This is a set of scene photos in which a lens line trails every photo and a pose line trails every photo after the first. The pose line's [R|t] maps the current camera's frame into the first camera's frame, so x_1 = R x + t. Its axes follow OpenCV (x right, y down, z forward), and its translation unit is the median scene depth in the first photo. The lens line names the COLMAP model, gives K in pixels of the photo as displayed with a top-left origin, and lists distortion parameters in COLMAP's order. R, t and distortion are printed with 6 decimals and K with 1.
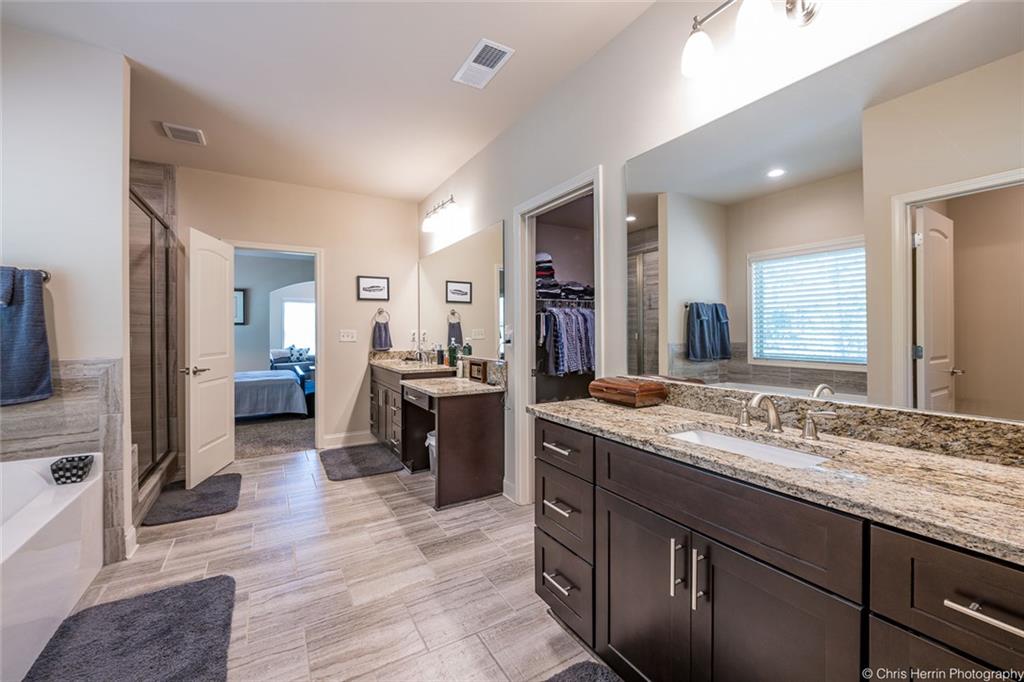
lens RADIAL K [[422.7, 0, 513.6], [0, 422.7, 333.7], [0, 0, 1]] dist [-0.002015, -0.000516]
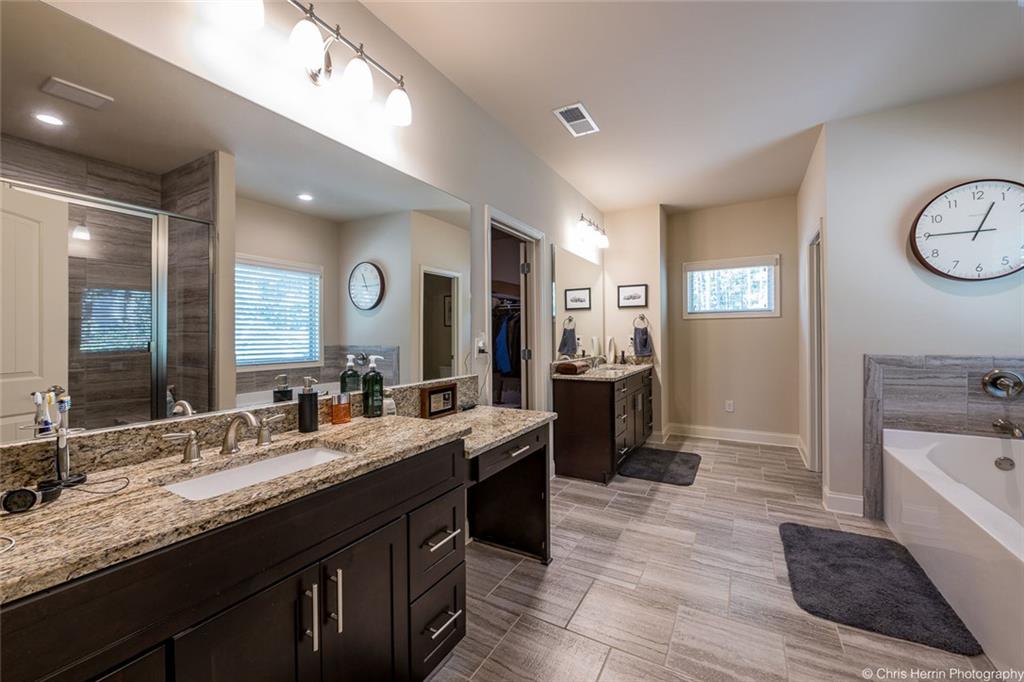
lens RADIAL K [[406.1, 0, 508.4], [0, 406.1, 334.2], [0, 0, 1]] dist [-0.001143, -0.000093]
pose [[-0.490905, 0.000223, 0.871213, -0.926029], [0.005595, 0.999980, 0.002897, -0.022679], [-0.871195, 0.006296, -0.490896, 1.631539]]
